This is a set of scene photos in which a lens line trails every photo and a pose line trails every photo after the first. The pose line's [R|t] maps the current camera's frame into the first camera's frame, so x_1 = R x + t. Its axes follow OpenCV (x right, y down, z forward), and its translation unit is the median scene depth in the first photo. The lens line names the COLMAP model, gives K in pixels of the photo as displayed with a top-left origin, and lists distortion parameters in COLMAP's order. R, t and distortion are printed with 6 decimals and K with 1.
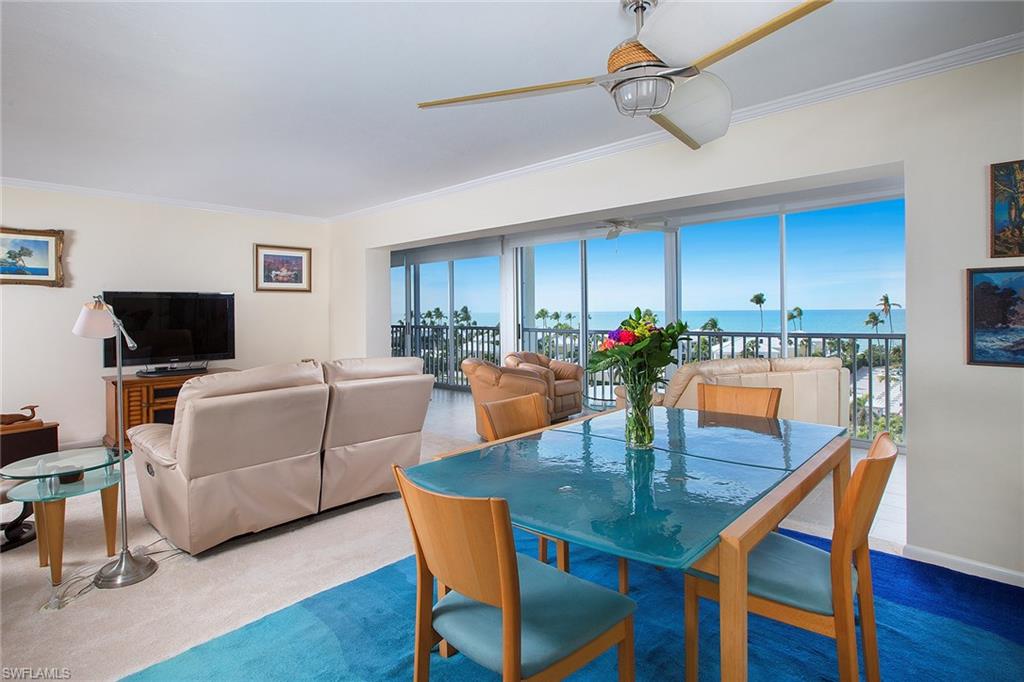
lens RADIAL K [[498.6, 0, 508.5], [0, 498.6, 309.7], [0, 0, 1]] dist [0.011395, 0.000505]
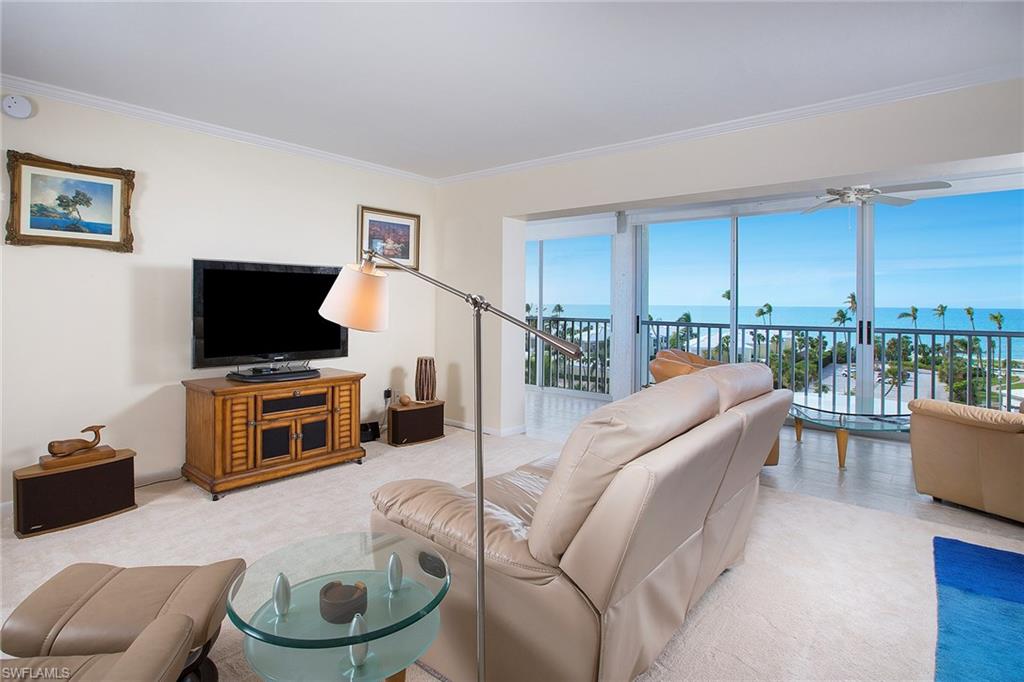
lens RADIAL K [[510.2, 0, 507.4], [0, 510.2, 303.6], [0, 0, 1]] dist [0.016774, 0.000383]
pose [[0.998305, 0.016796, 0.055729, -0.377574], [-0.017052, 0.999846, 0.004121, 0.012795], [-0.055652, -0.005064, 0.998437, 0.243328]]
